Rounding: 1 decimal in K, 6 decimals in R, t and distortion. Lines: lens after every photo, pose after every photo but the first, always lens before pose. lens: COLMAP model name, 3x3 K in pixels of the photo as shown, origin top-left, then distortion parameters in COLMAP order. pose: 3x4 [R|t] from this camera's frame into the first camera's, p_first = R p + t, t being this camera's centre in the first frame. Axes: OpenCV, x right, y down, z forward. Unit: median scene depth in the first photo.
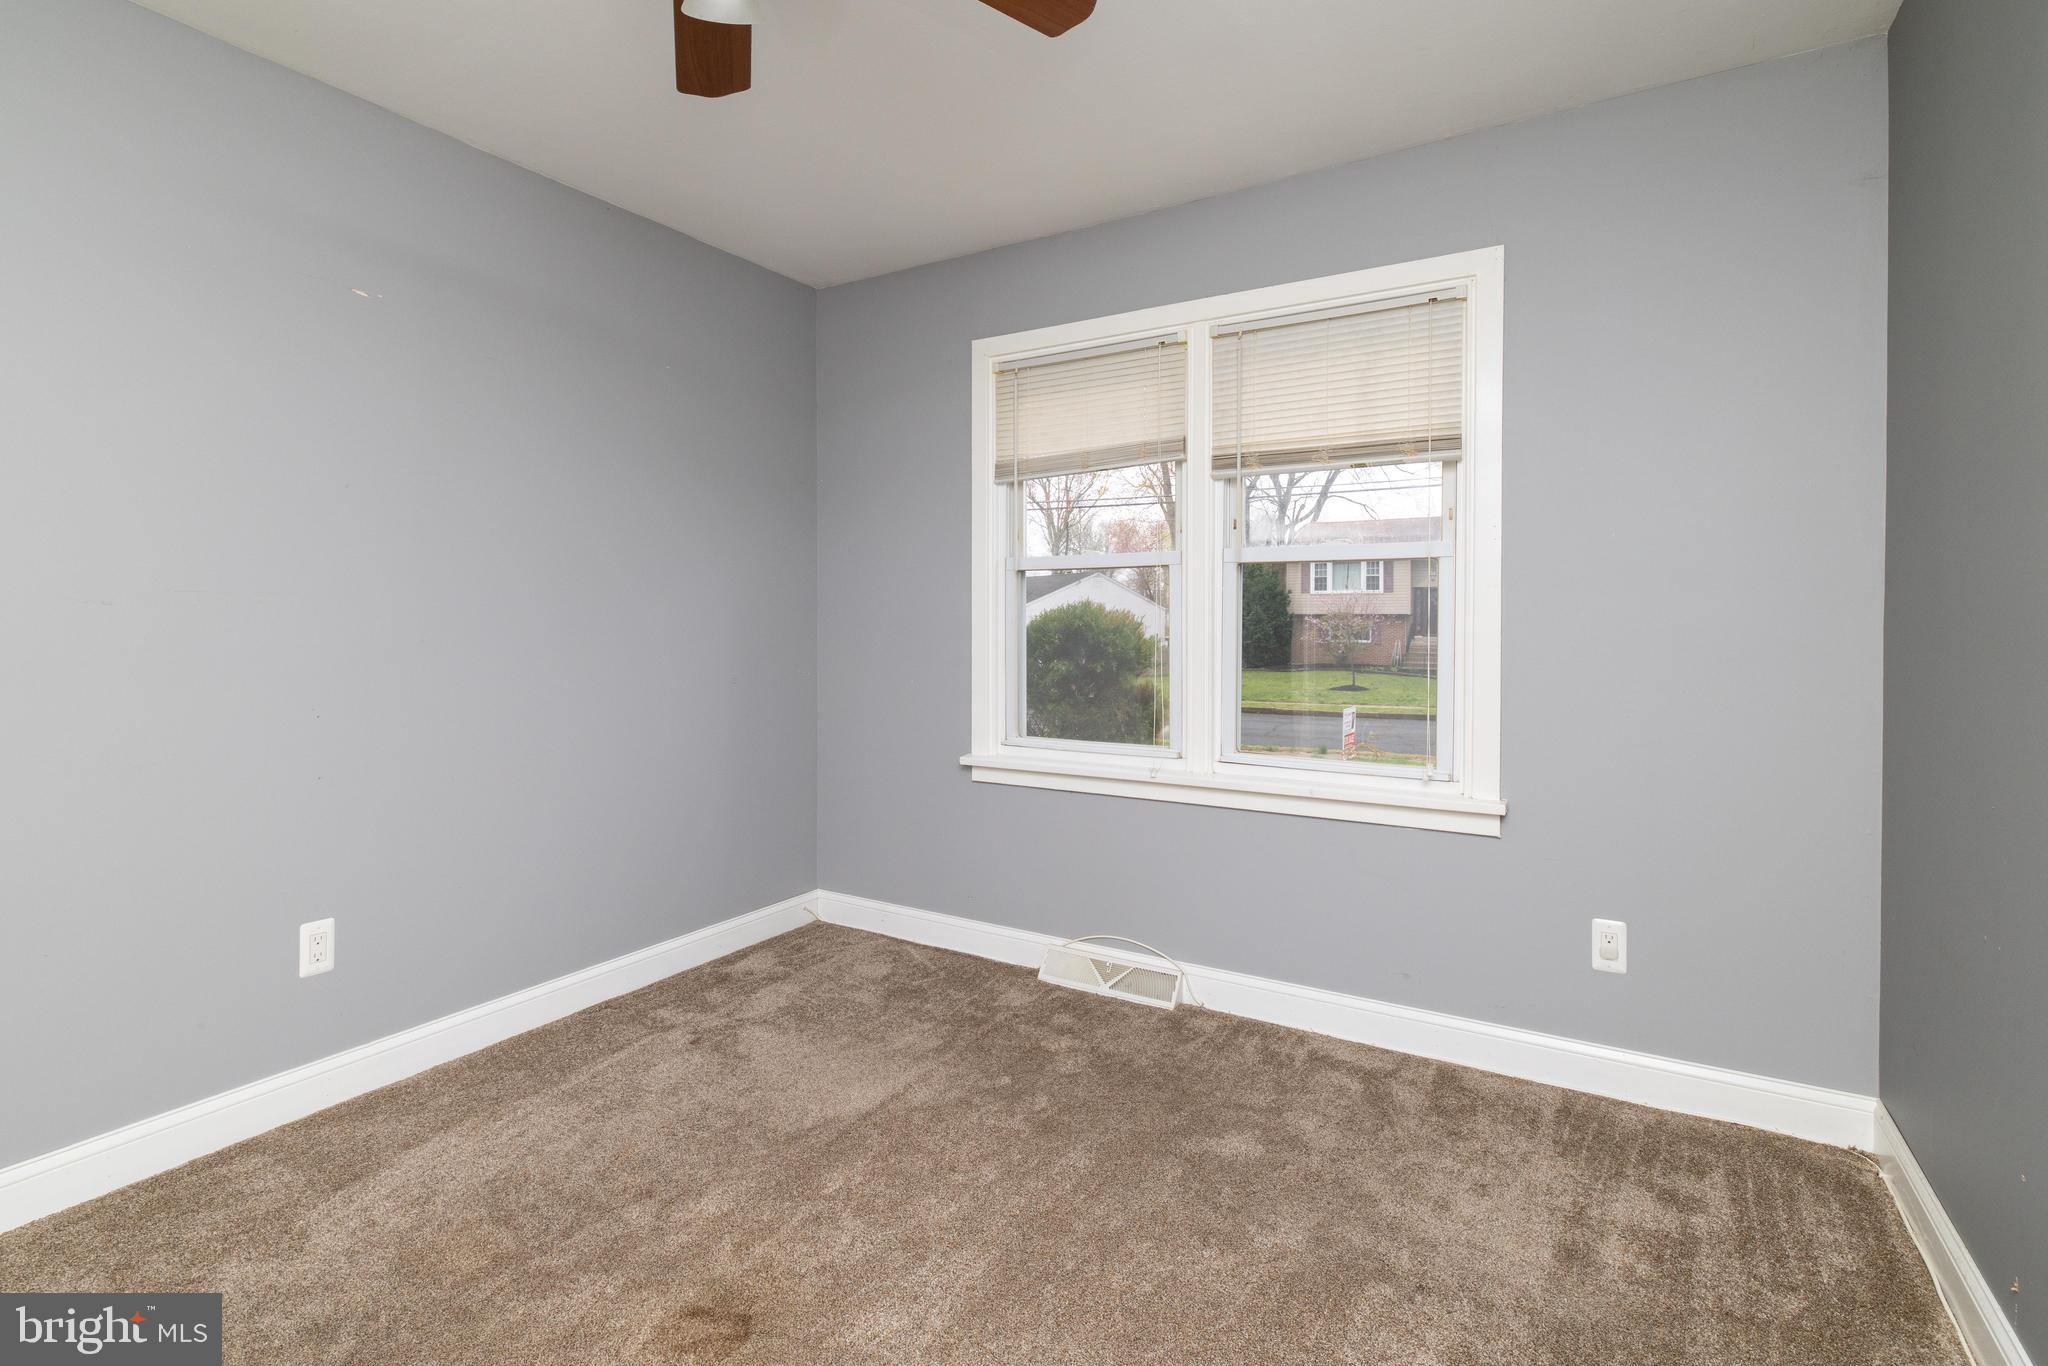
lens RADIAL K [[911.5, 0, 1019.7], [0, 911.5, 636.2], [0, 0, 1]] dist [0.000396, 0.000431]
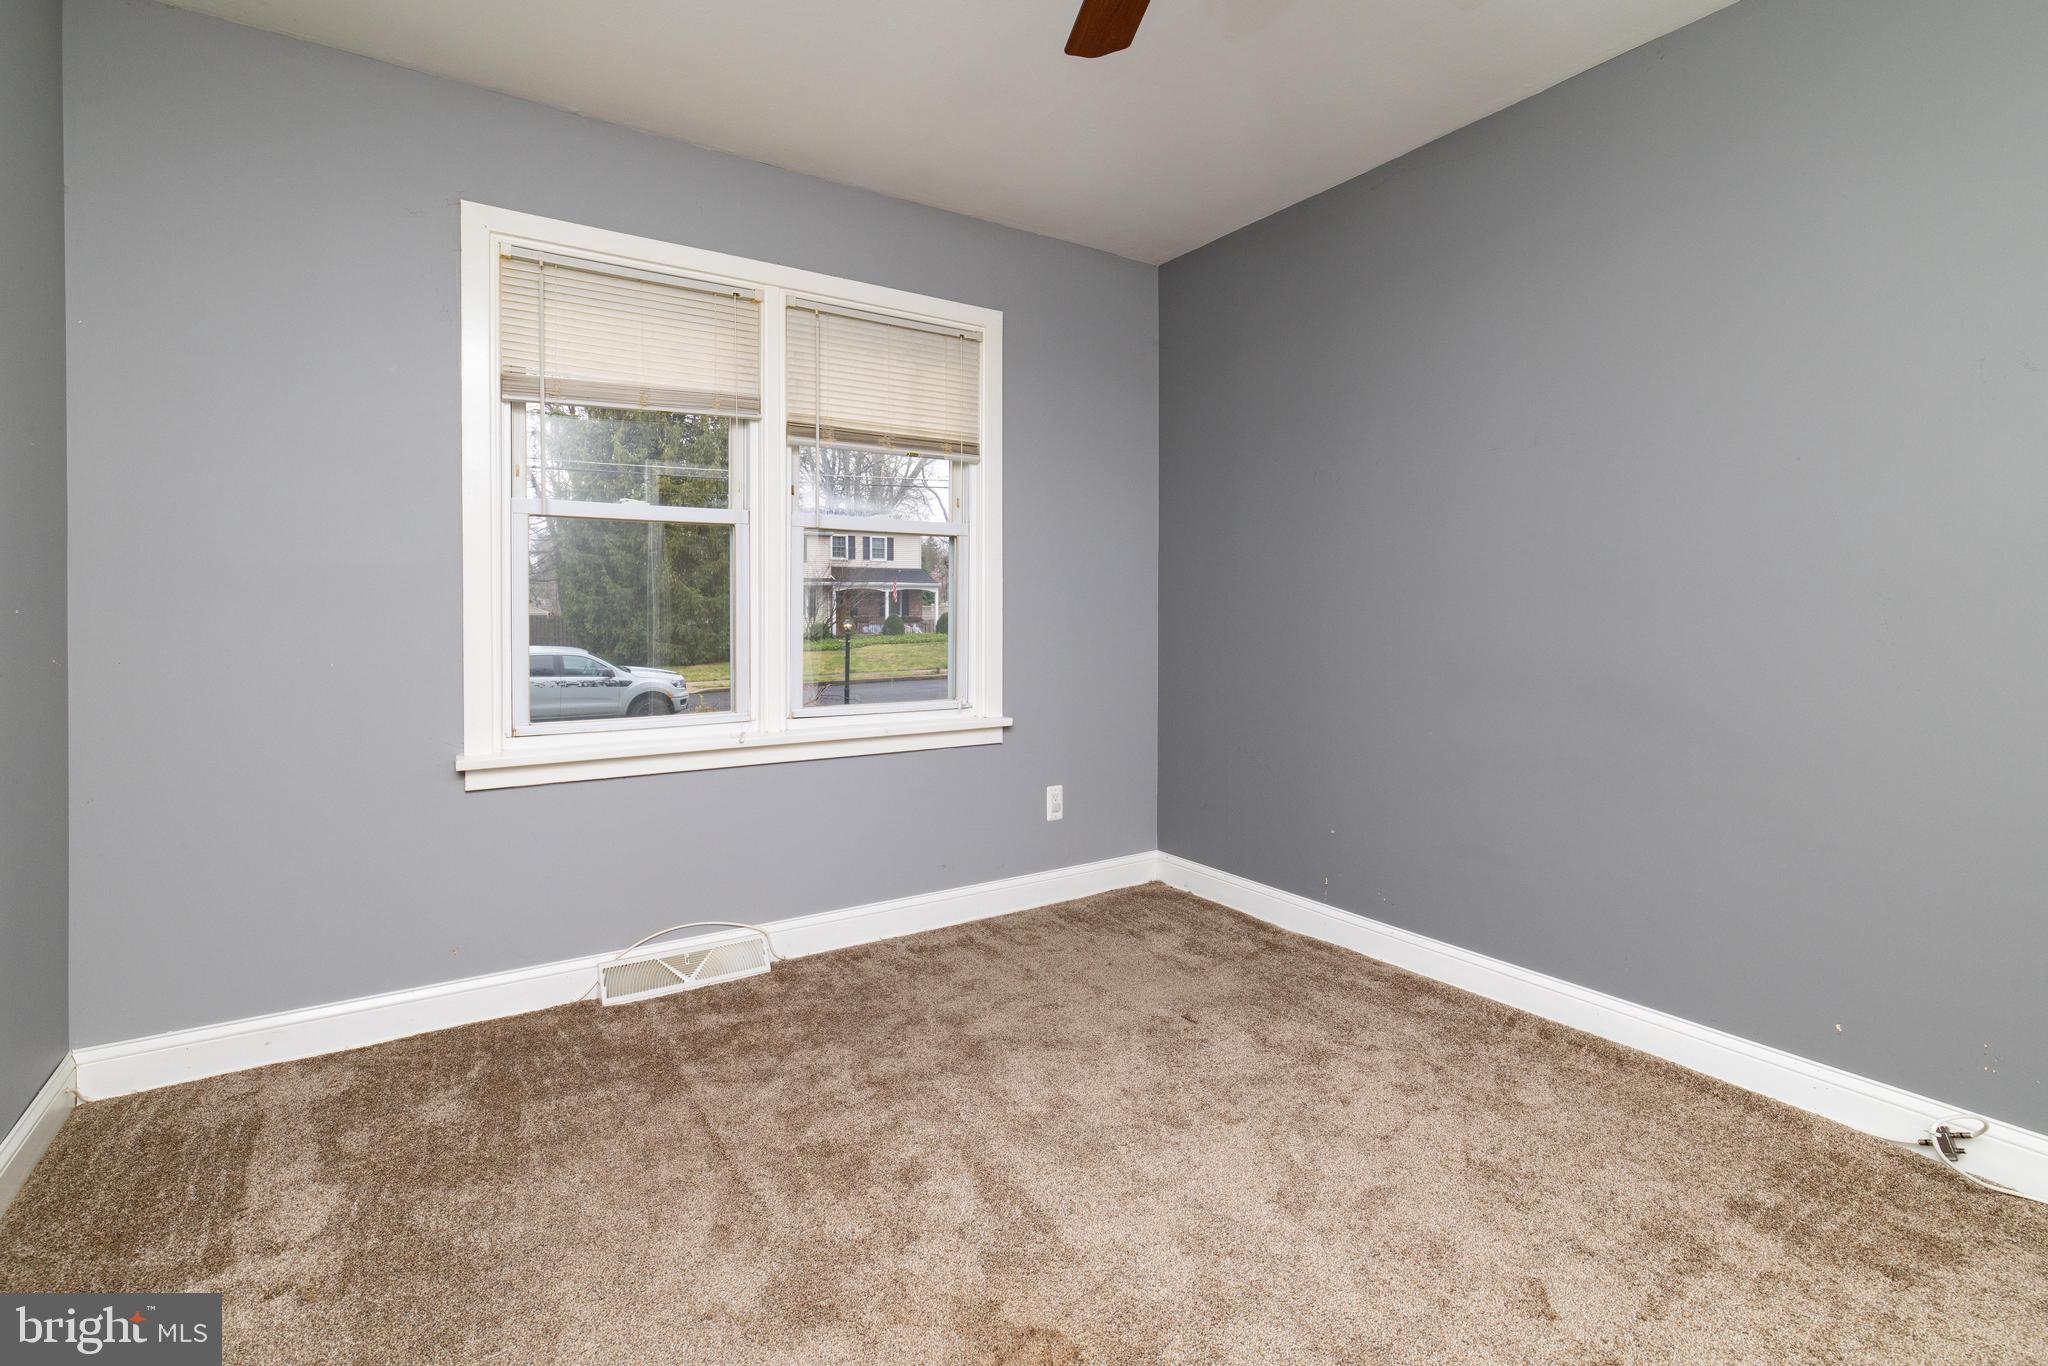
lens RADIAL K [[920.1, 0, 1019.1], [0, 920.1, 610.4], [0, 0, 1]] dist [-0.000445, 0.000342]
pose [[0.459331, -0.007600, 0.888233, -0.597485], [0.007613, 0.999960, 0.004619, 0.012604], [-0.888233, 0.004641, 0.459370, 0.294587]]
